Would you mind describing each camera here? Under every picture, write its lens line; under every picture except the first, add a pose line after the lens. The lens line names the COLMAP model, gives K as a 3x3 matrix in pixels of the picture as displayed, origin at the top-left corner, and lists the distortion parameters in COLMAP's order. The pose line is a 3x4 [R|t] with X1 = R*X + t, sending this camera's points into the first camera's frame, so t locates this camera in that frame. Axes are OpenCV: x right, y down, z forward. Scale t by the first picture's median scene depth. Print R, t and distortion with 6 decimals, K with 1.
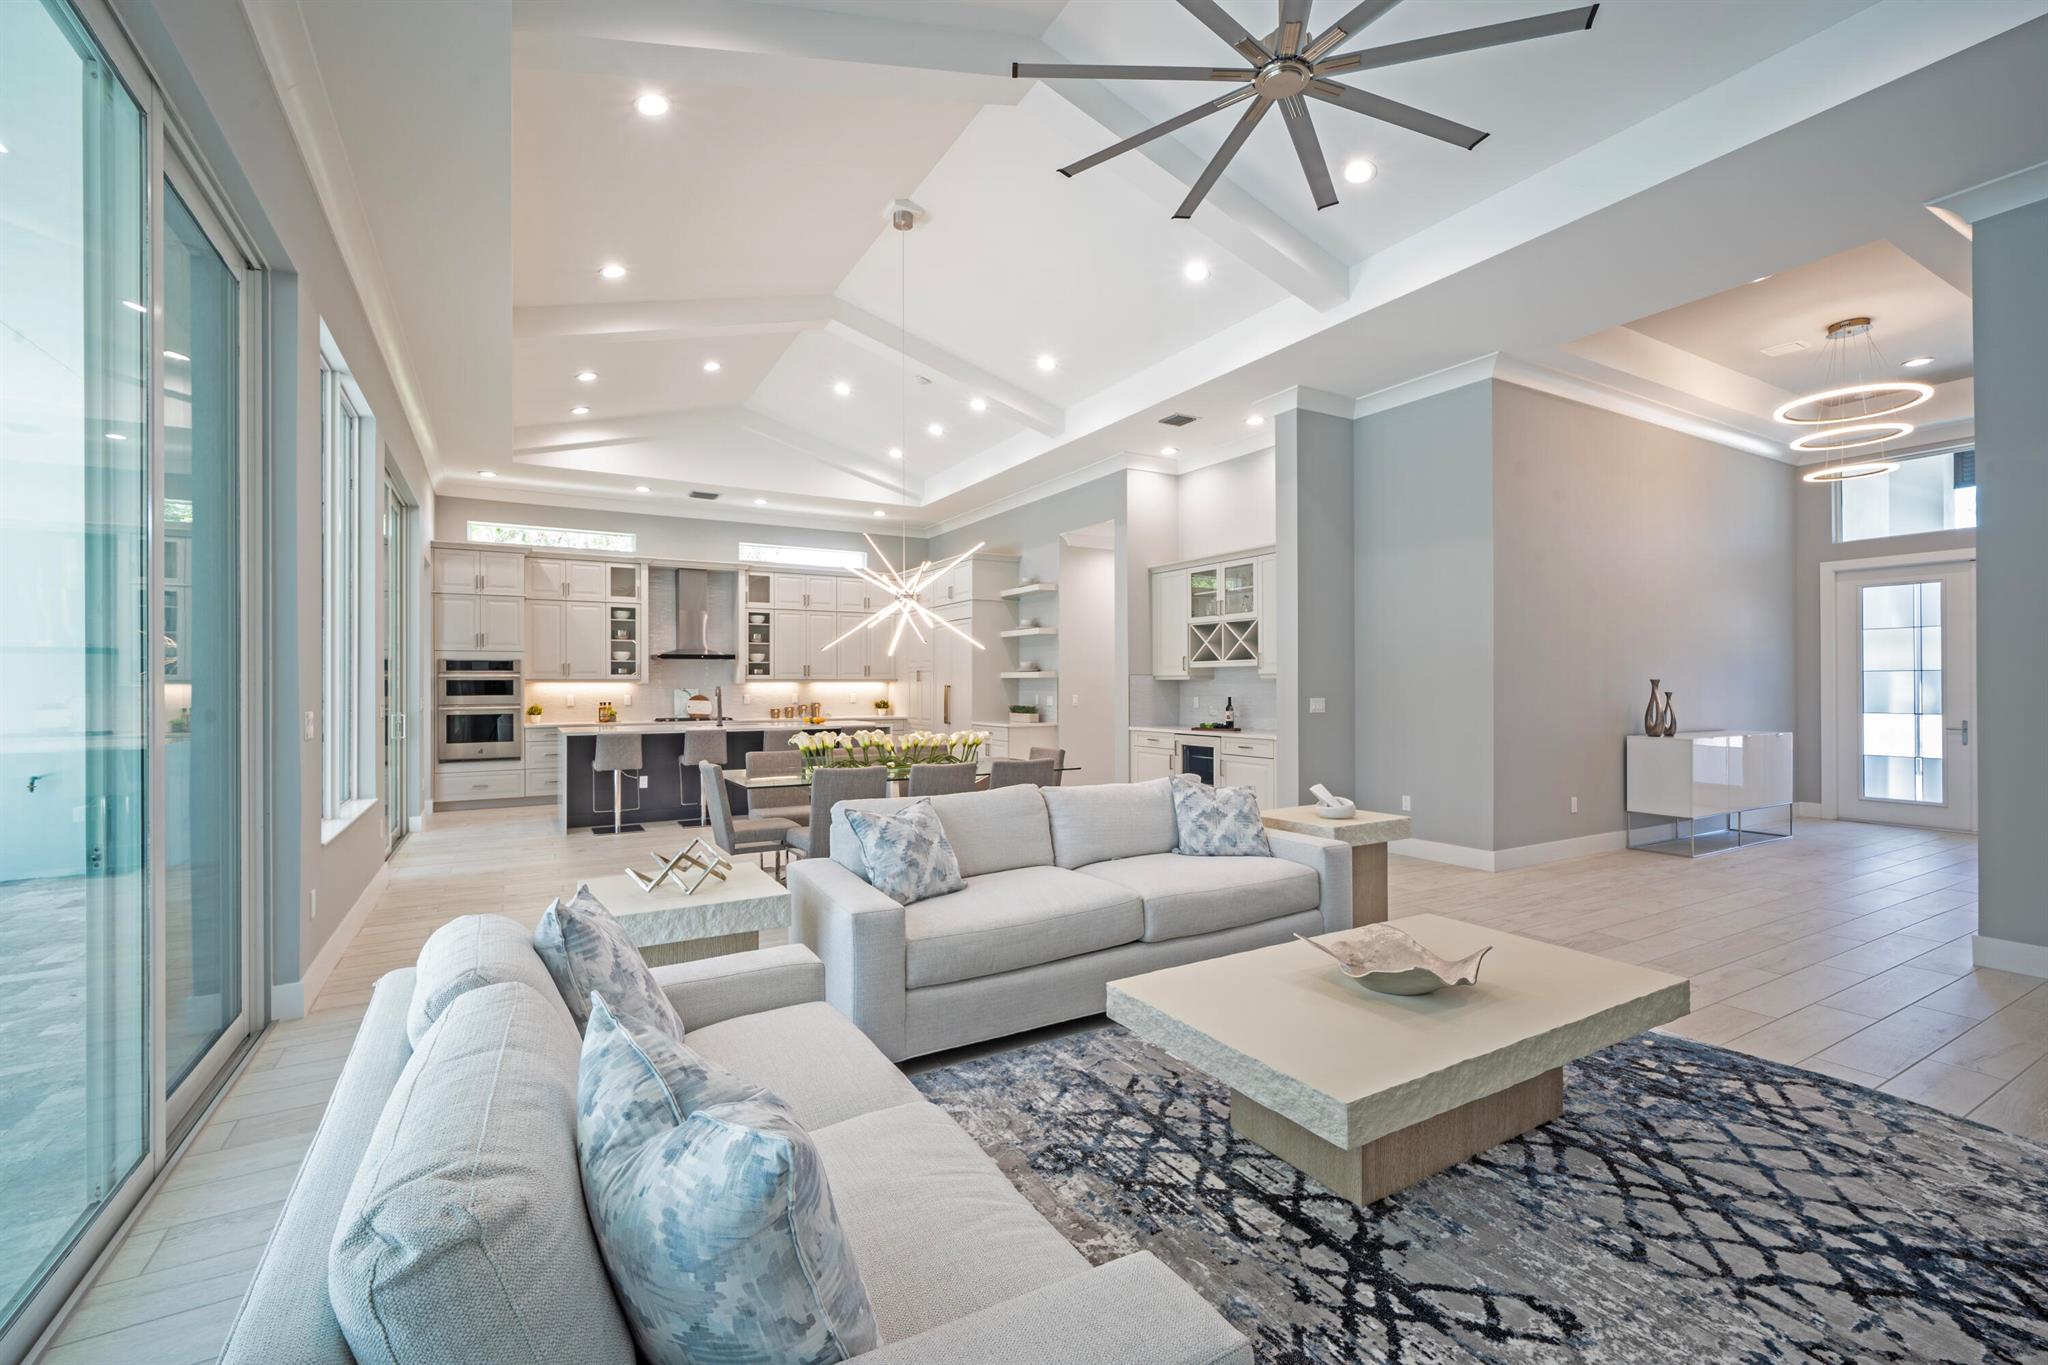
lens RADIAL K [[872.0, 0, 1024.0], [0, 872.0, 682.5], [0, 0, 1]] dist [-0.000178, -0.000249]
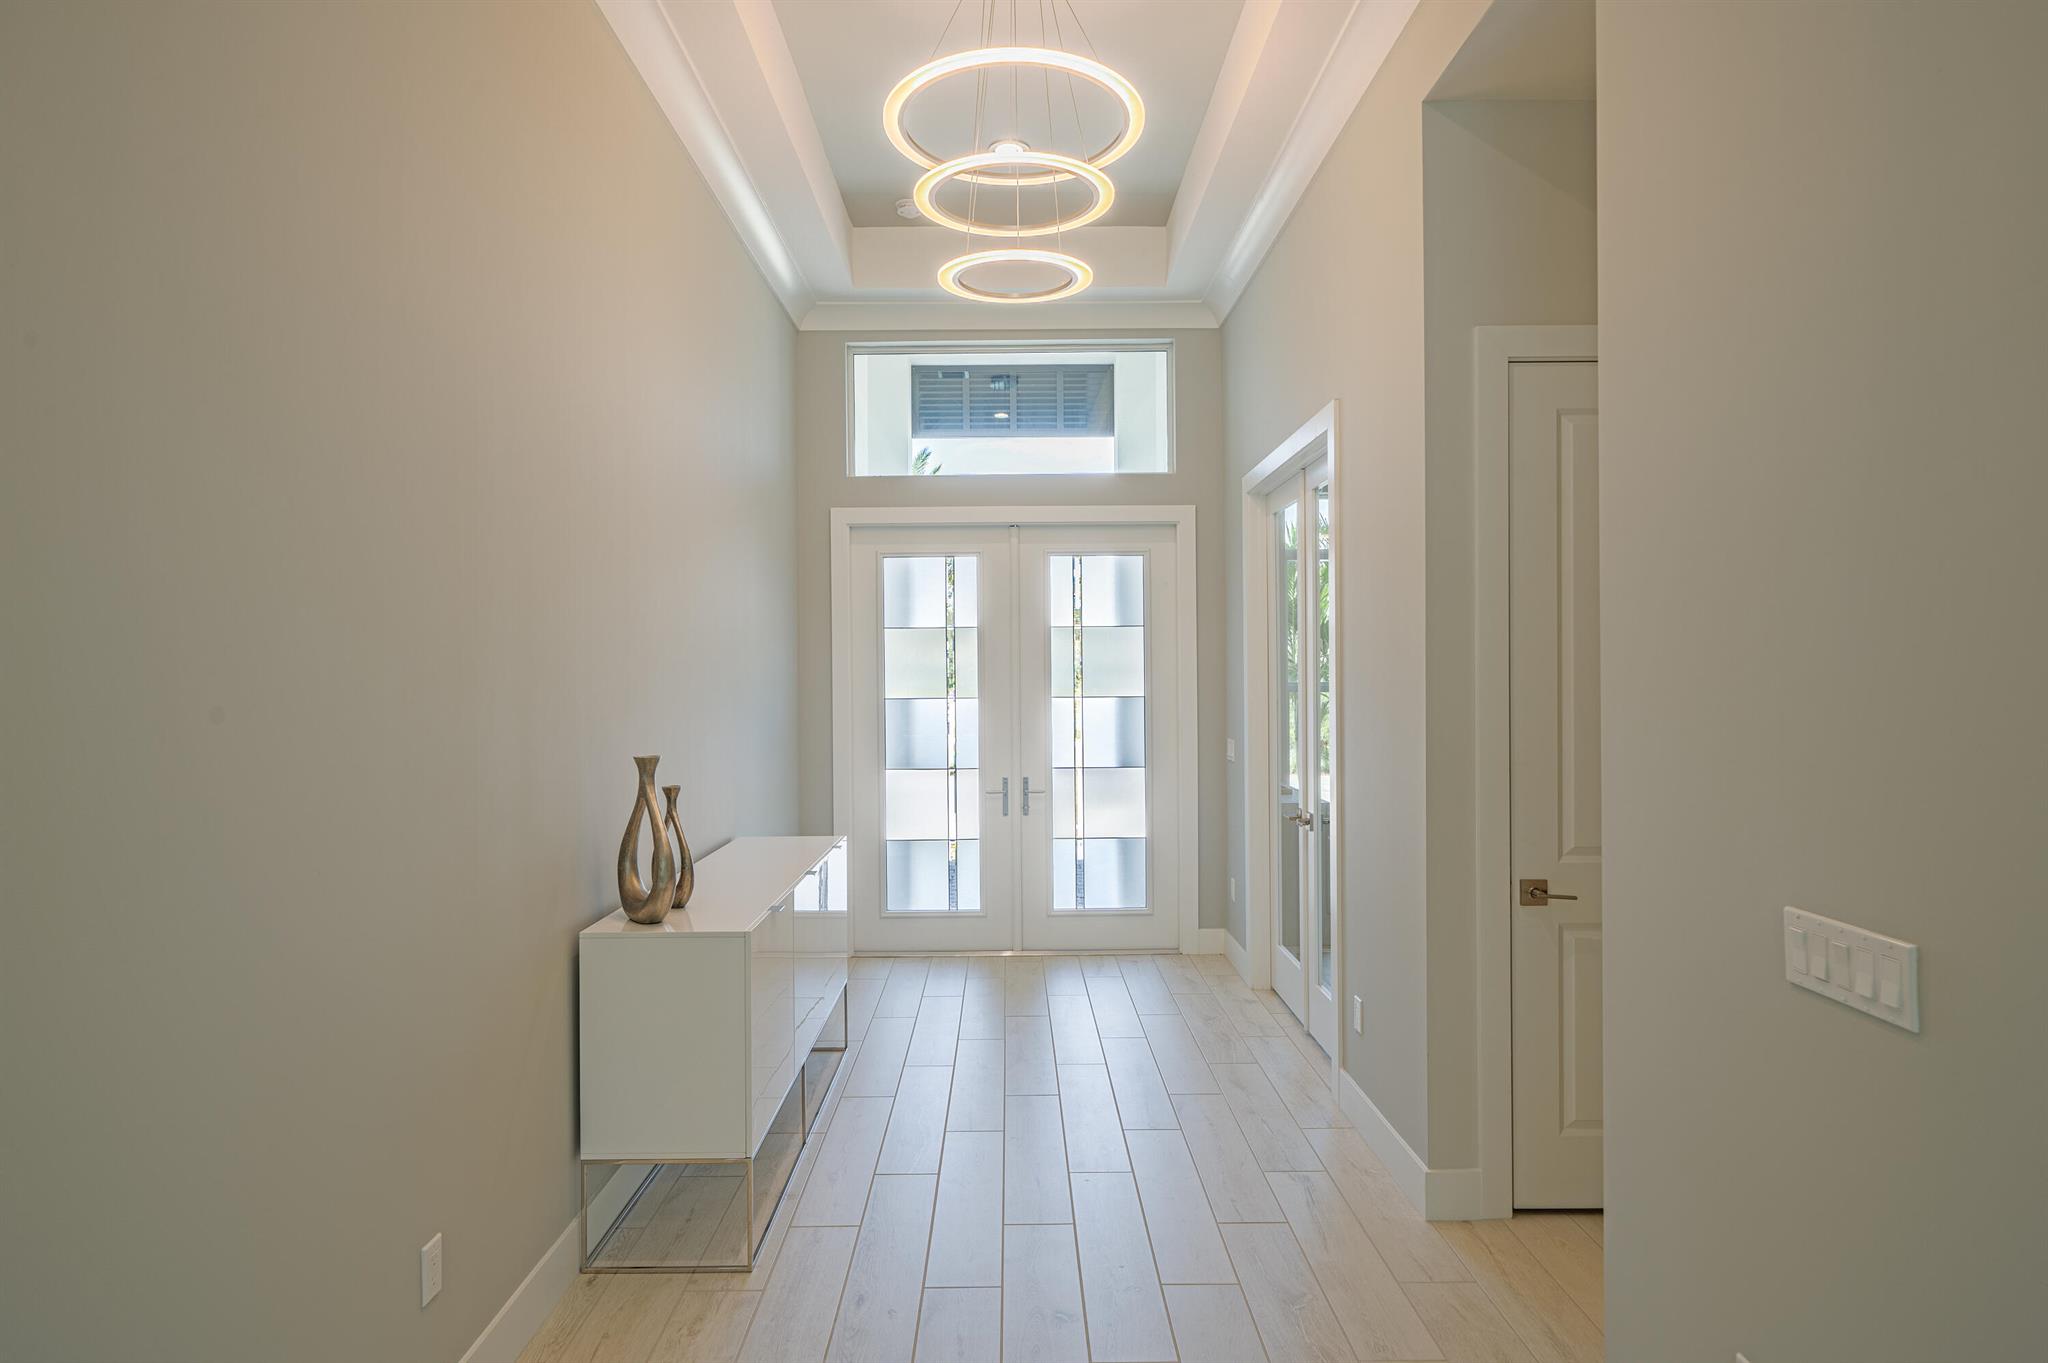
lens RADIAL K [[1138.7, 0, 1015.8], [0, 1138.7, 681.3], [0, 0, 1]] dist [-0.001421, -0.000529]
pose [[0.500211, -0.008647, 0.865860, 0.272558], [0.003748, 0.999962, 0.007820, -0.024755], [-0.865895, -0.000666, 0.500225, 0.434885]]
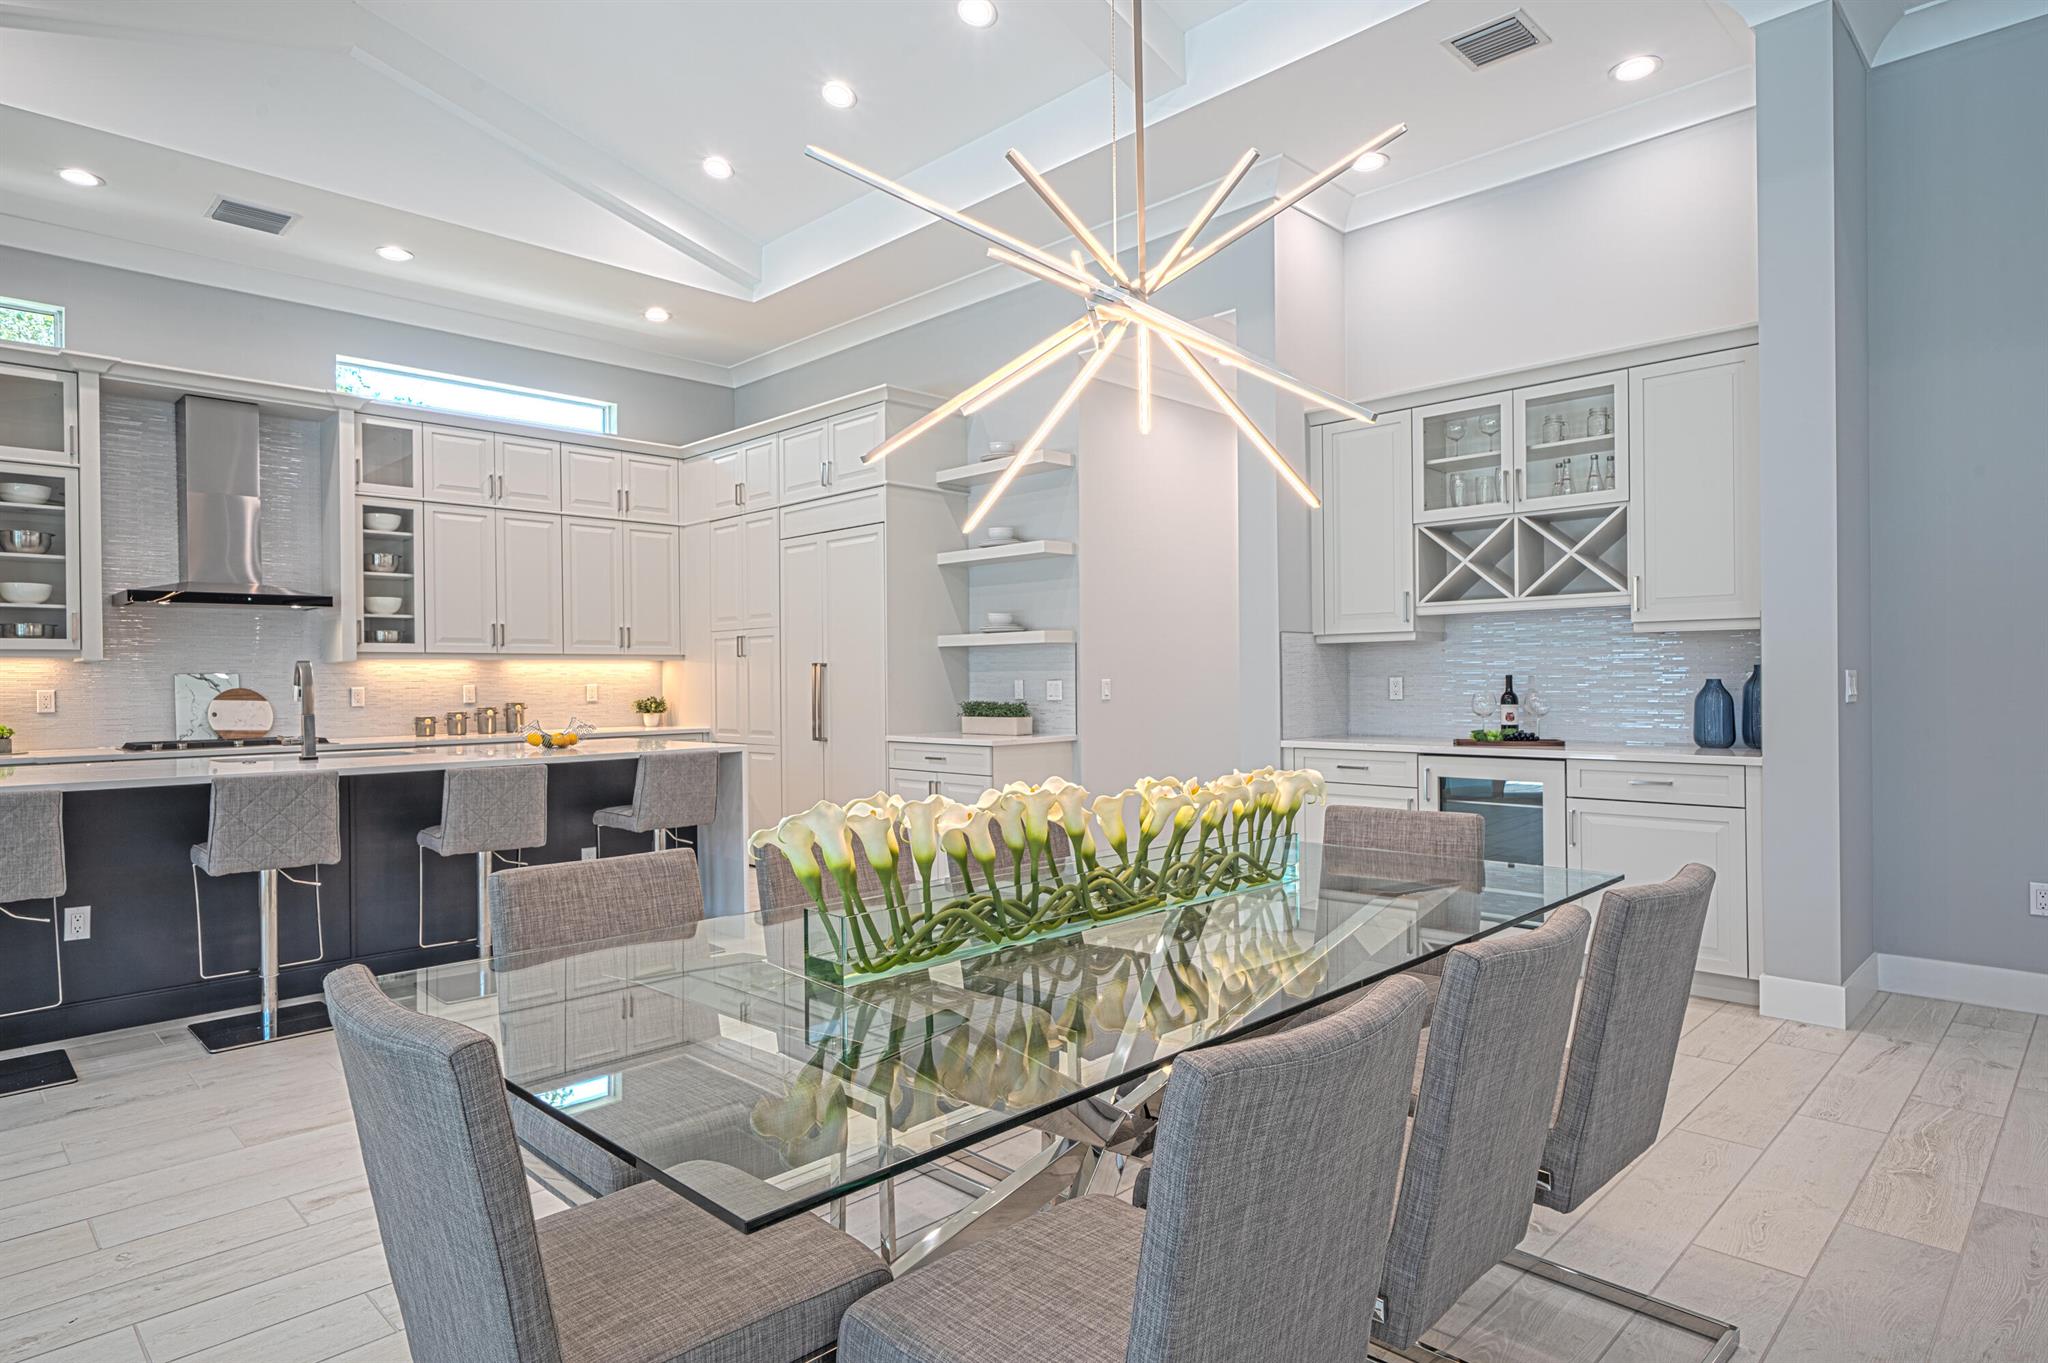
lens RADIAL K [[1130.5, 0, 1019.4], [0, 1130.5, 681.1], [0, 0, 1]] dist [0.002520, 0.000177]
pose [[0.966741, -0.008096, 0.255628, -0.148463], [0.007057, 0.999963, 0.004980, 0.011804], [-0.255659, -0.003011, 0.966762, 0.371606]]
